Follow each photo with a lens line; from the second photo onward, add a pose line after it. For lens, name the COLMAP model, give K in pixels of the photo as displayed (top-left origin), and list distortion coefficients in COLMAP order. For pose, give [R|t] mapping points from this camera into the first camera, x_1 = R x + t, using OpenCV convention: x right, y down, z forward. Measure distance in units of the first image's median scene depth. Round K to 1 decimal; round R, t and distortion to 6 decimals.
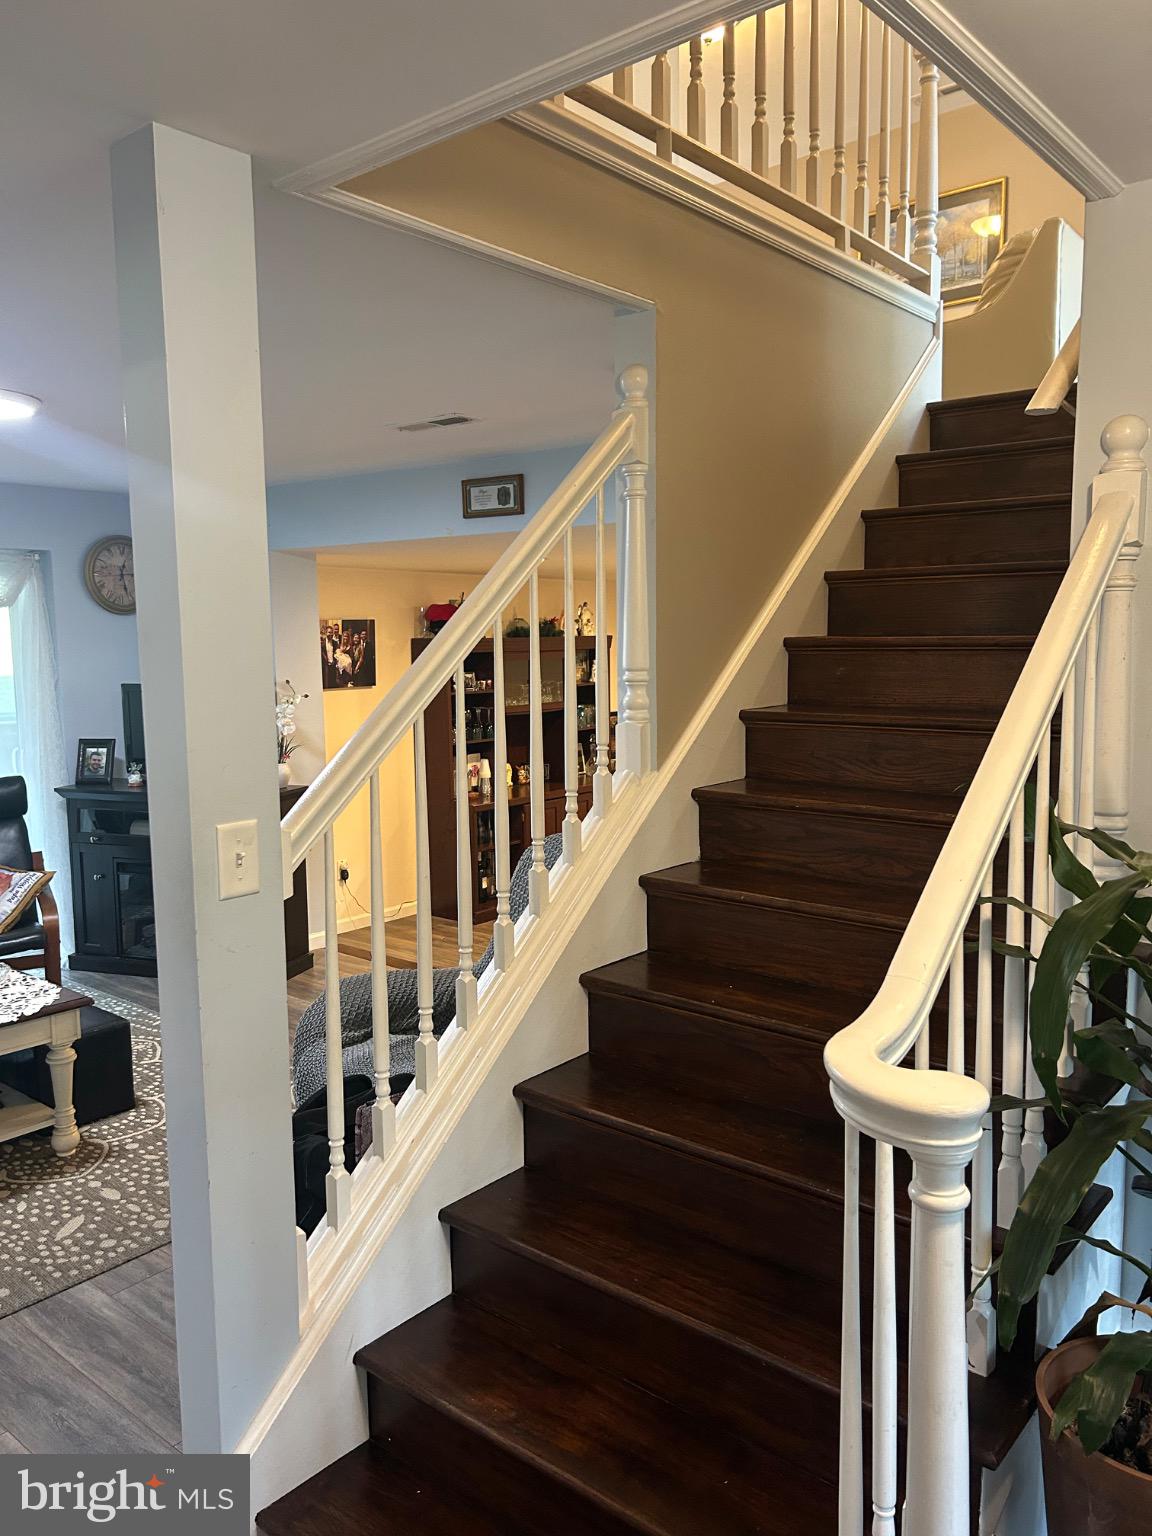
lens RADIAL K [[1149.7, 0, 576.0], [0, 1149.7, 768.0], [0, 0, 1]] dist [0.050676, -0.048778]
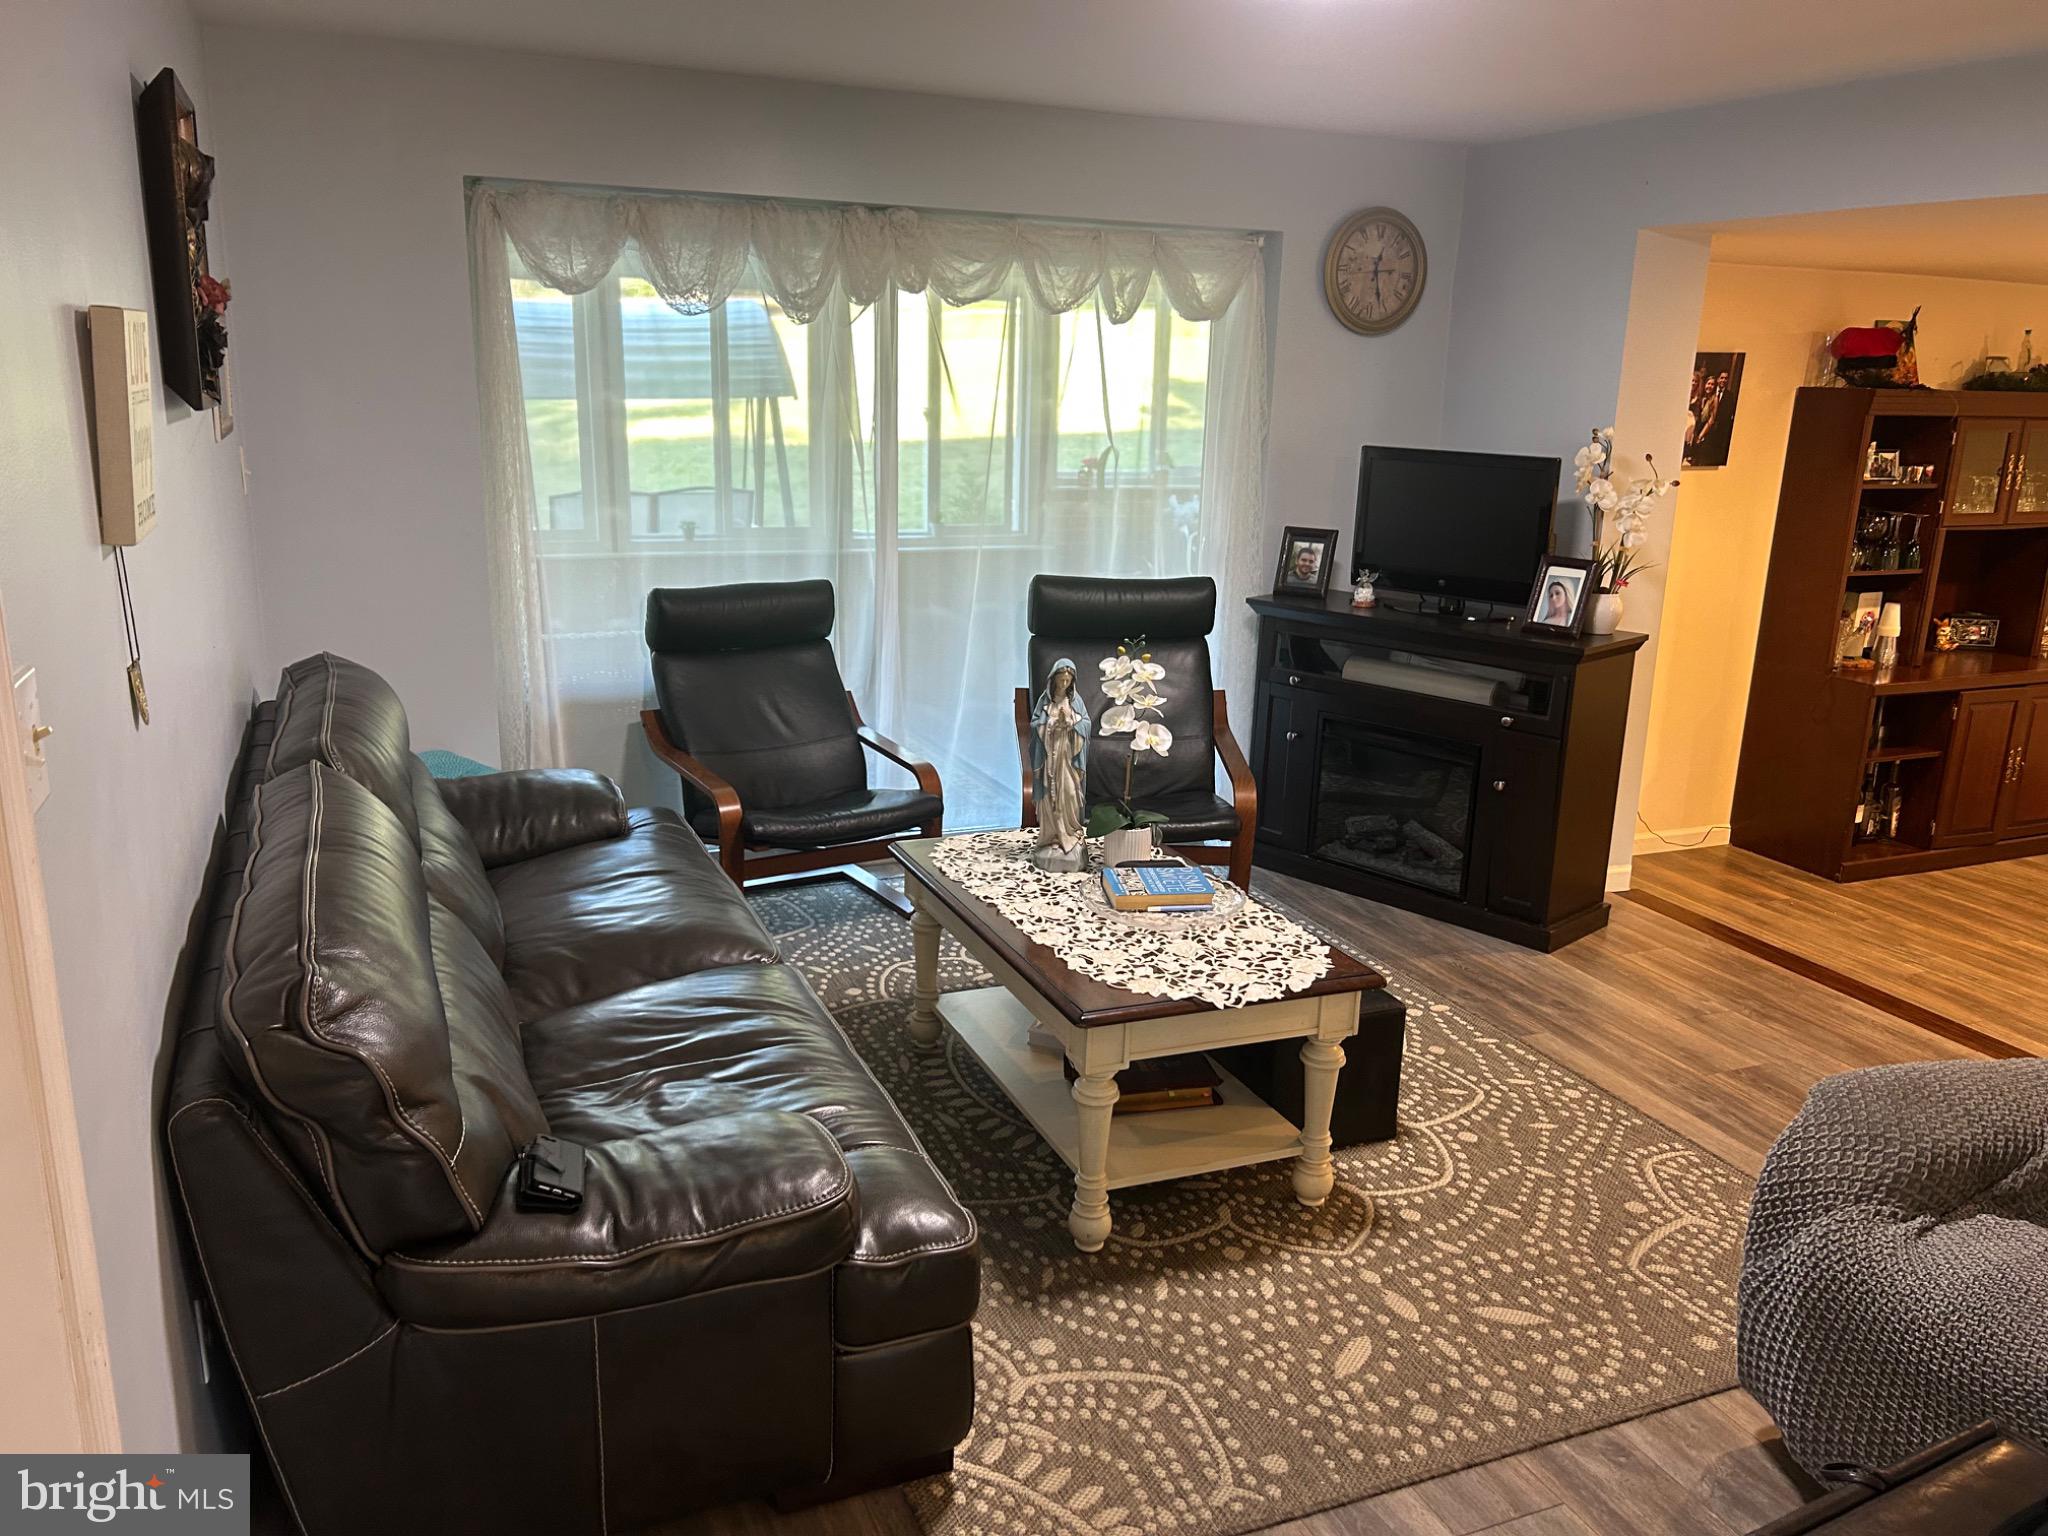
lens RADIAL K [[1532.9, 0, 1024.0], [0, 1532.9, 768.0], [0, 0, 1]] dist [0.050676, -0.048778]
pose [[0.891120, 0.146550, -0.429451, -0.236504], [-0.086970, 0.984026, 0.155333, -0.018365], [0.445355, -0.101072, 0.889631, 0.190086]]
